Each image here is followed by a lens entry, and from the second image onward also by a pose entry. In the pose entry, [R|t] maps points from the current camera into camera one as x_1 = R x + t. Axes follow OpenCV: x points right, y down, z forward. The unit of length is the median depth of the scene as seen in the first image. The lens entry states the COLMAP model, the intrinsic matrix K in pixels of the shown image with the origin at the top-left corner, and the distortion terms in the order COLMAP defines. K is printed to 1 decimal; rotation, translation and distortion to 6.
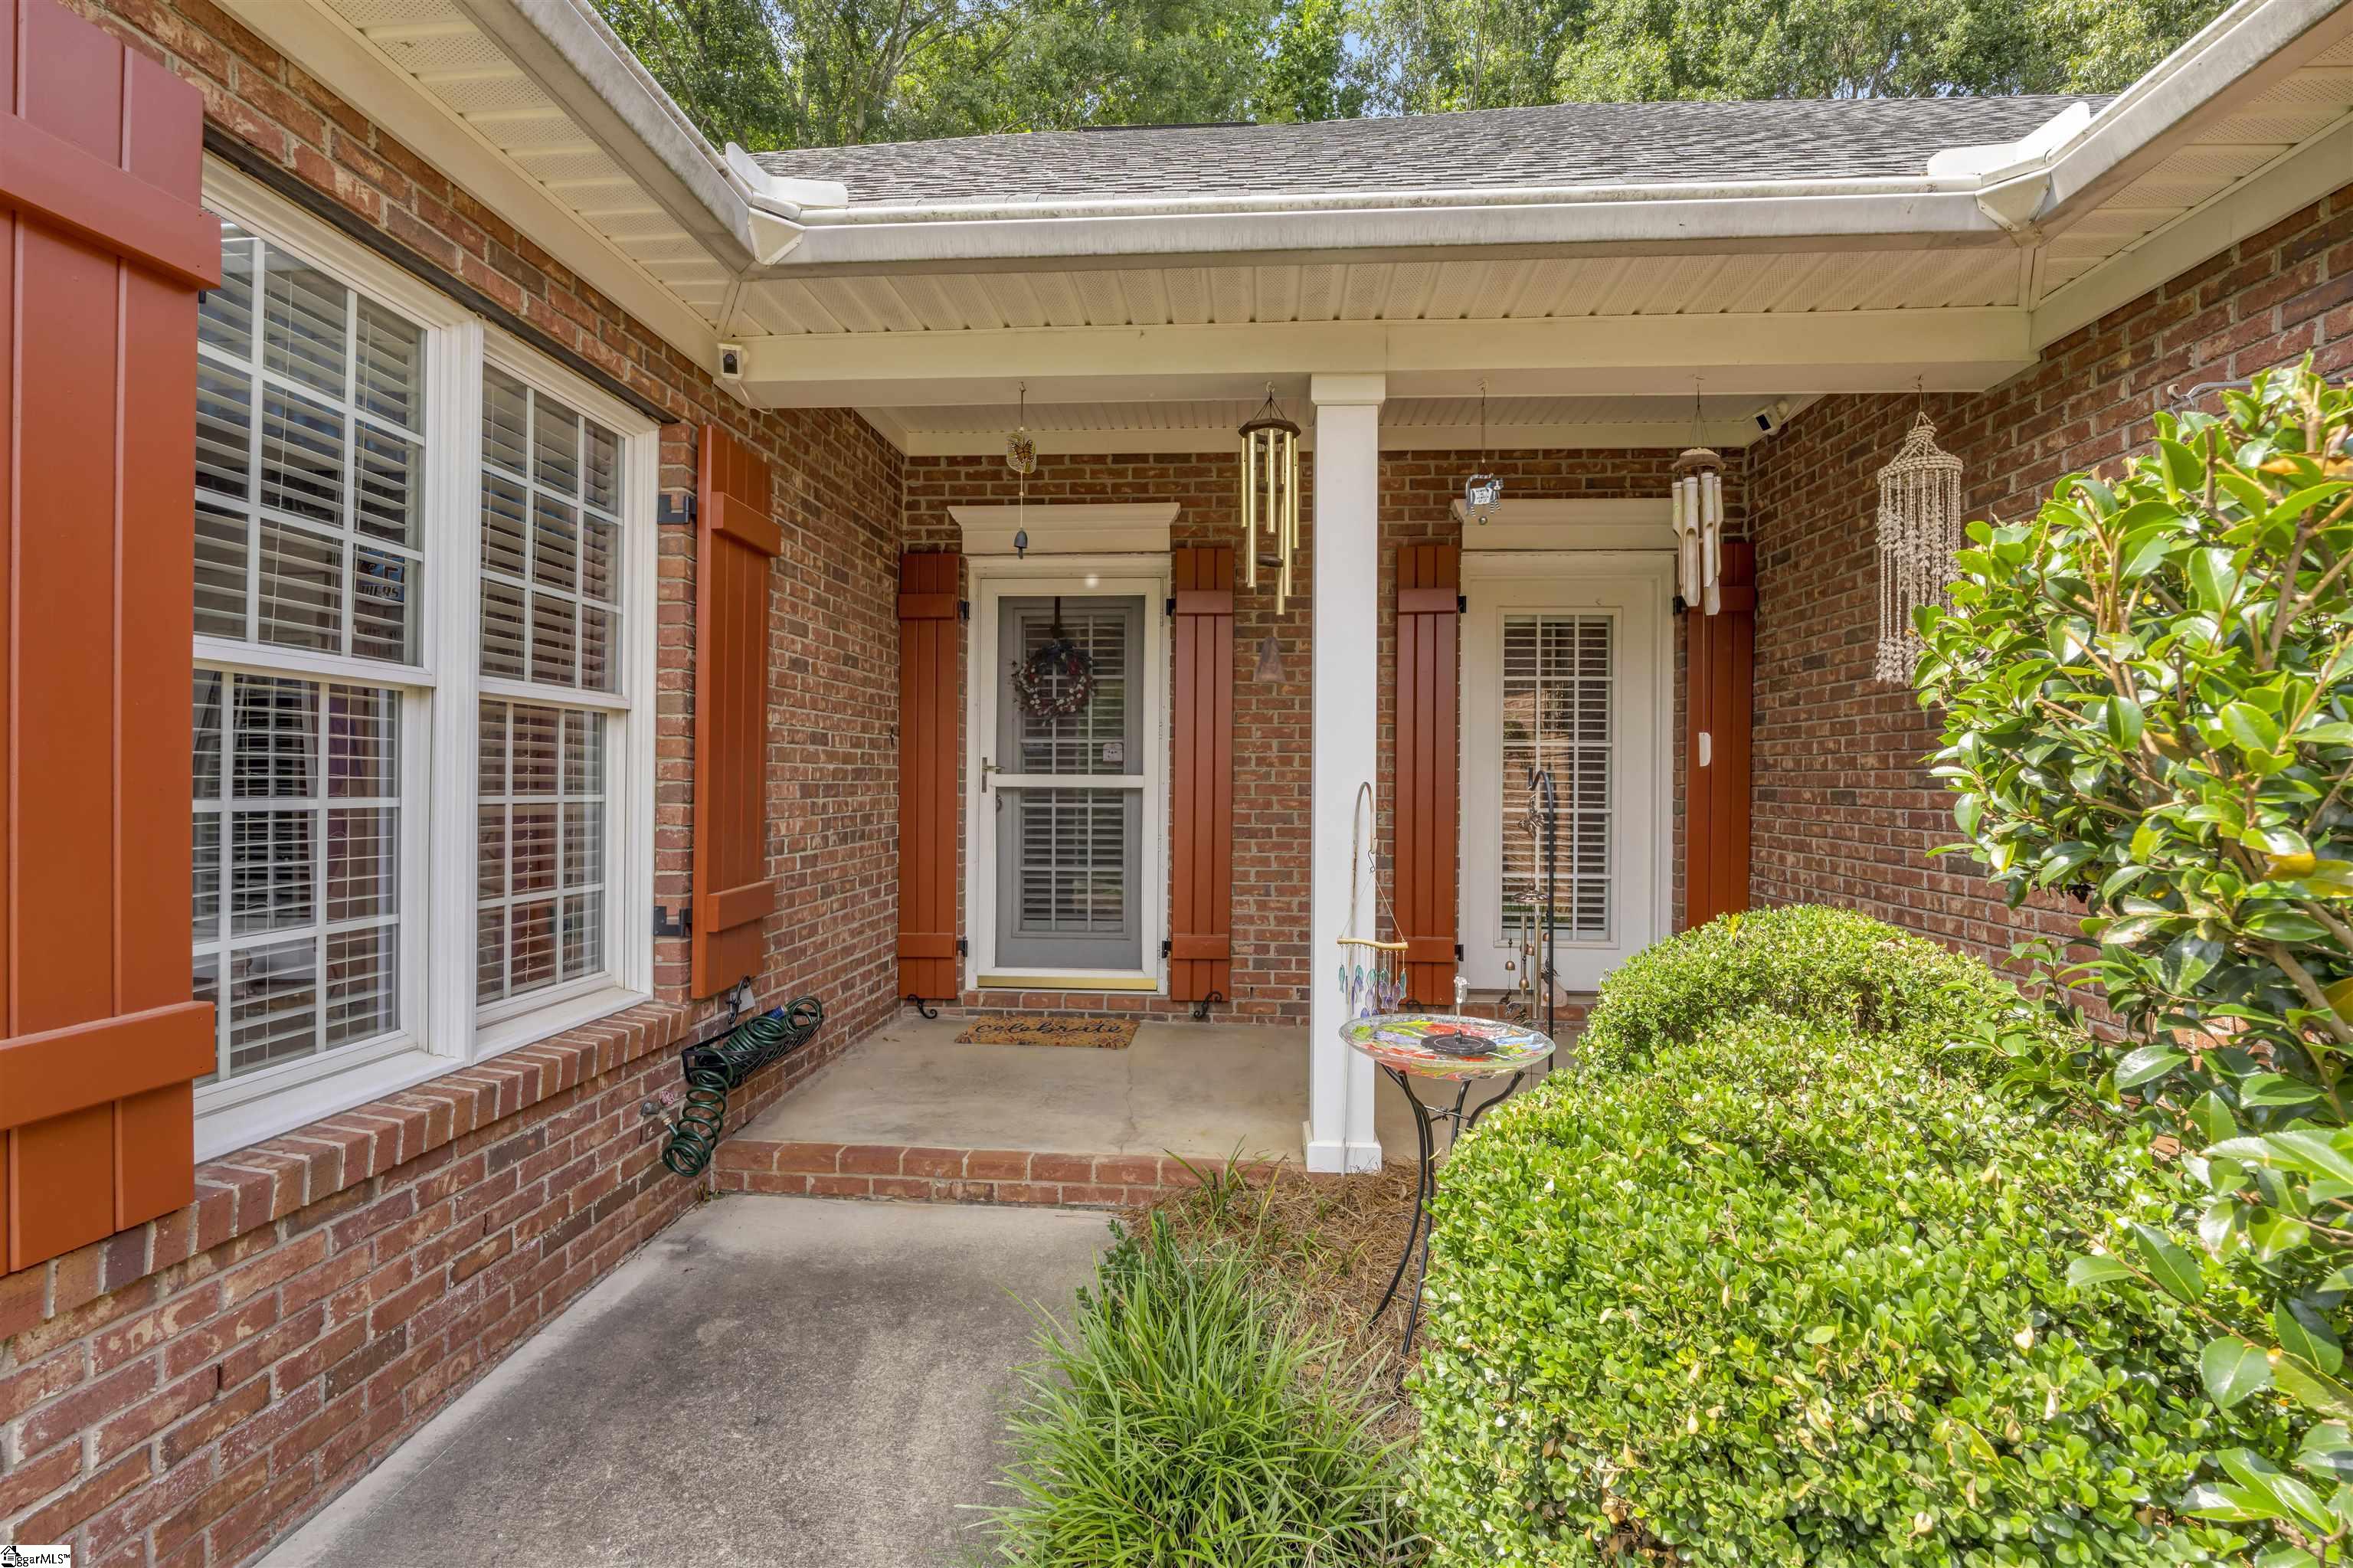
lens RADIAL K [[1055.5, 0, 1176.5], [0, 1055.5, 784.0], [0, 0, 1]] dist [-0.005141, -0.000357]
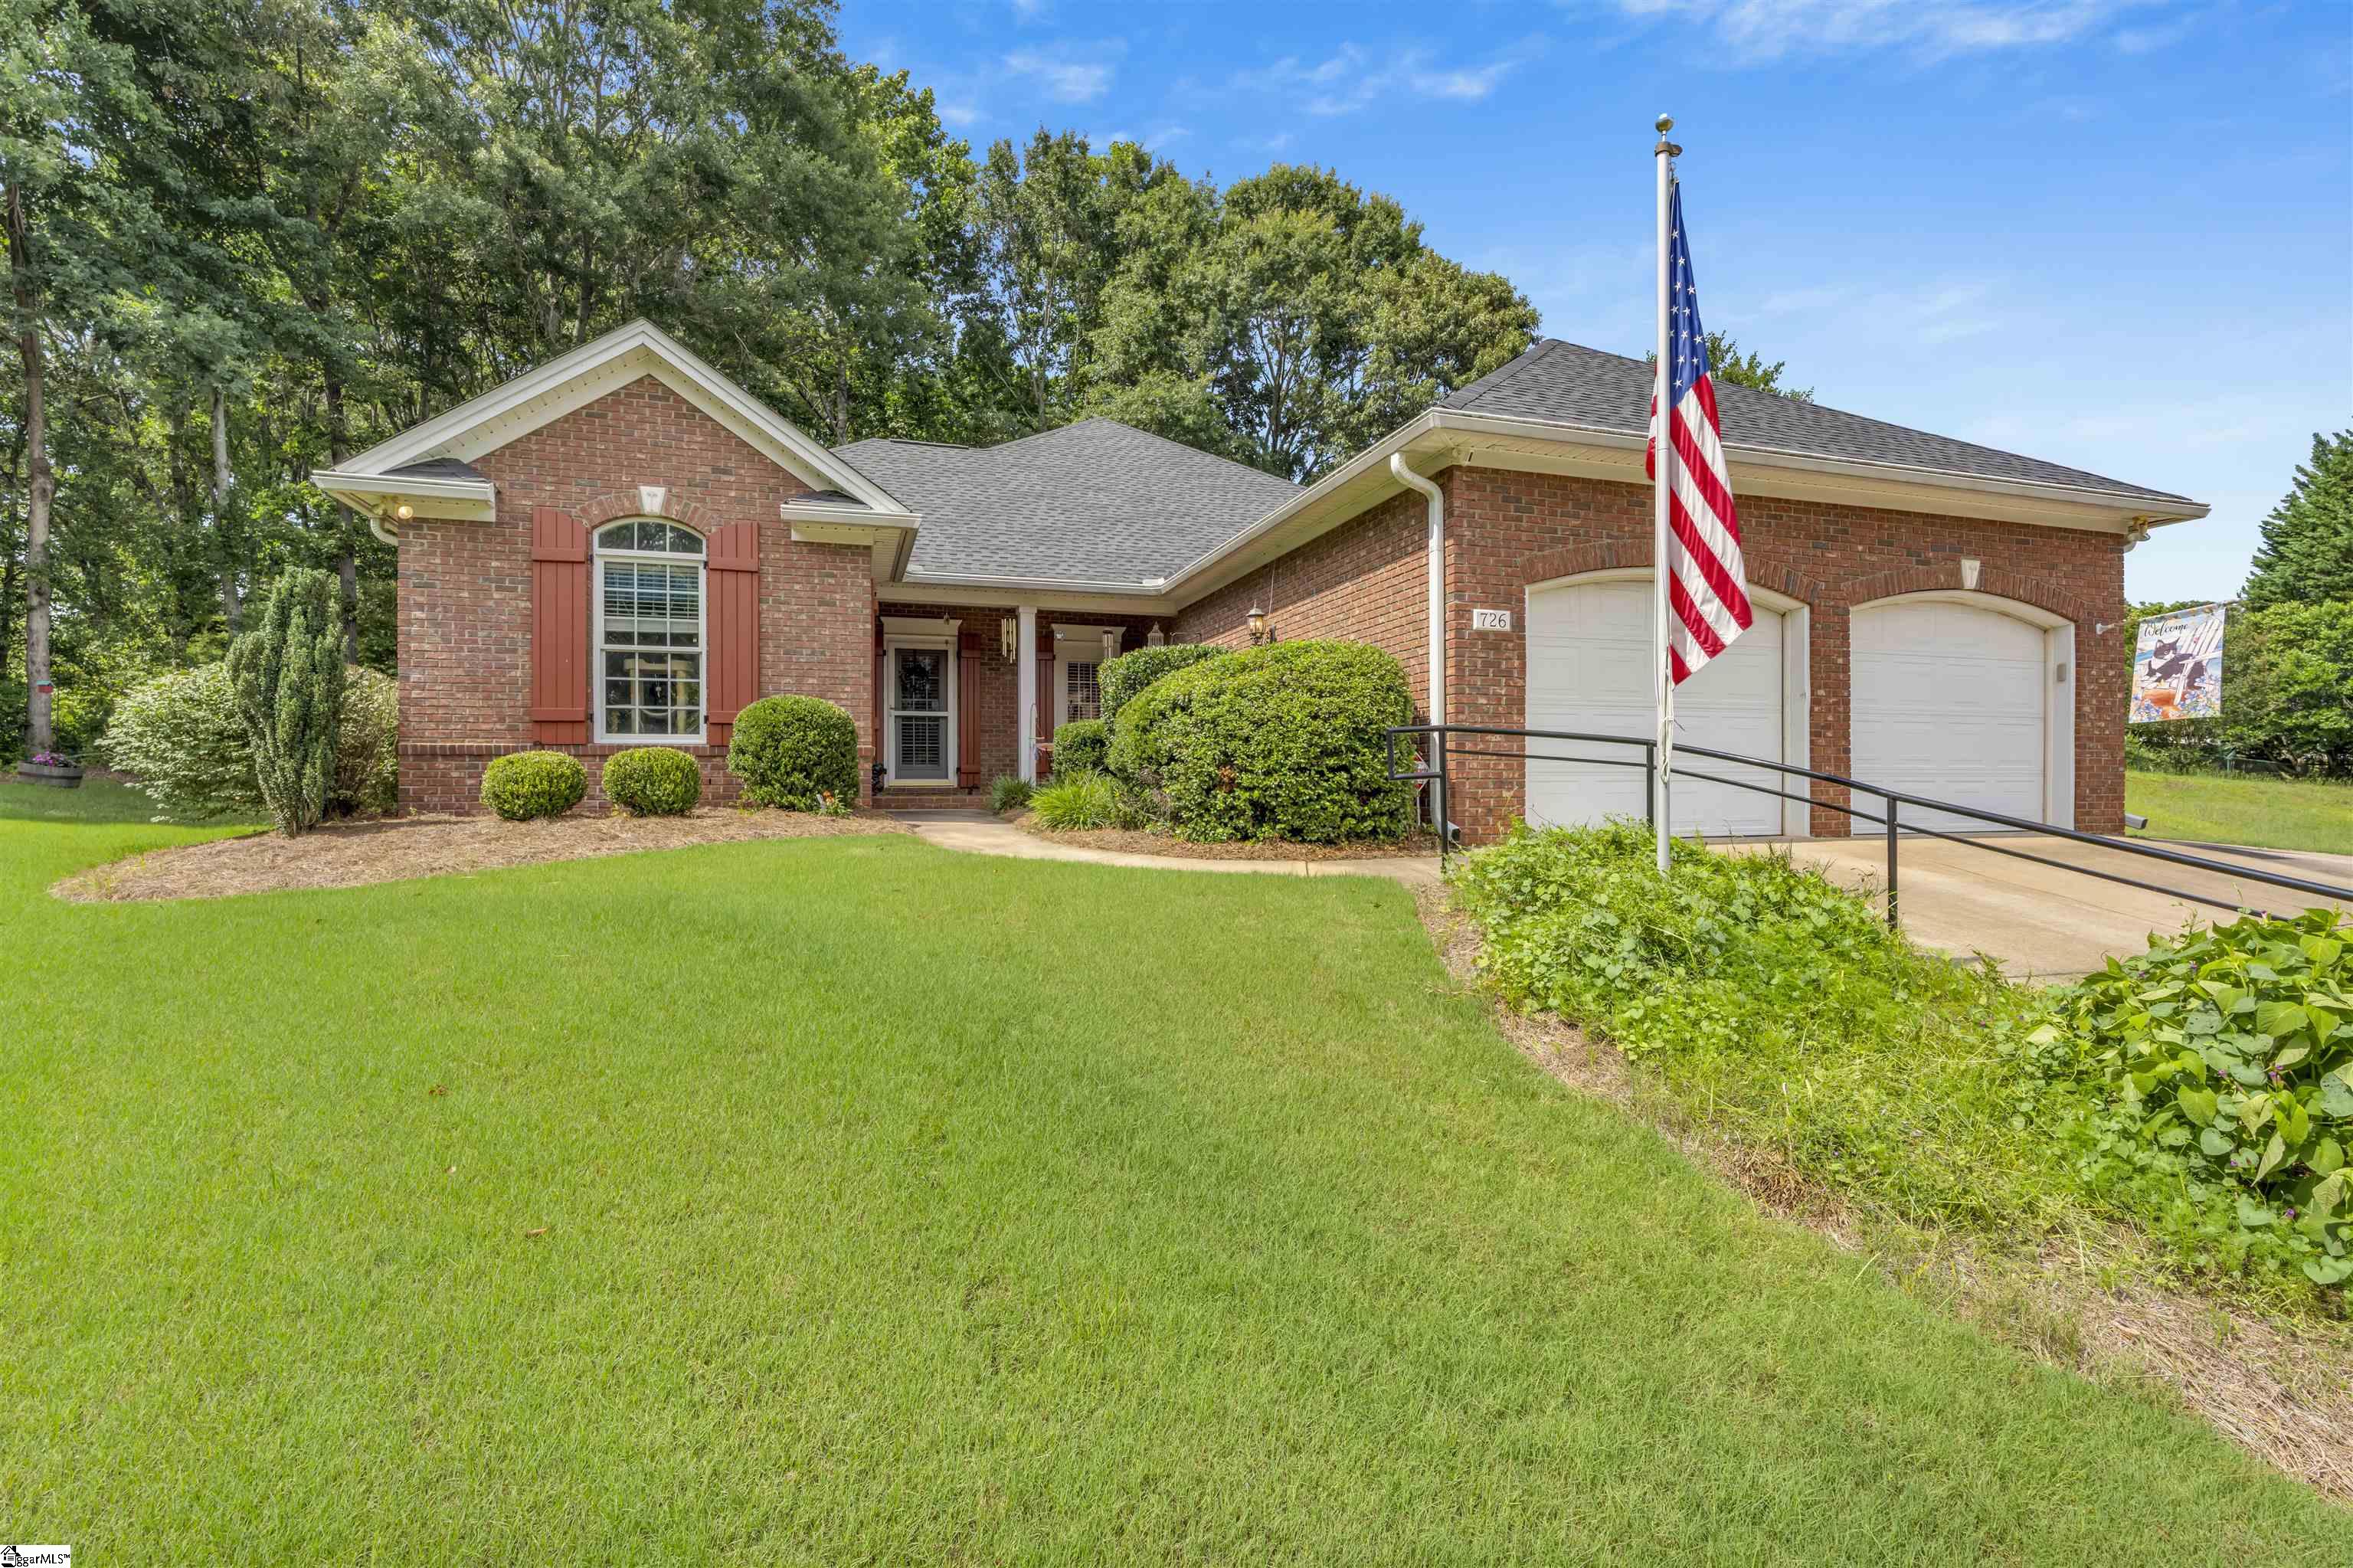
lens RADIAL K [[1055.5, 0, 1176.5], [0, 1055.5, 784.0], [0, 0, 1]] dist [-0.005141, -0.000357]
pose [[0.919908, -0.001408, 0.392132, -0.593607], [0.002634, 0.999993, -0.002591, 0.199142], [-0.392126, 0.003416, 0.919905, -1.925218]]
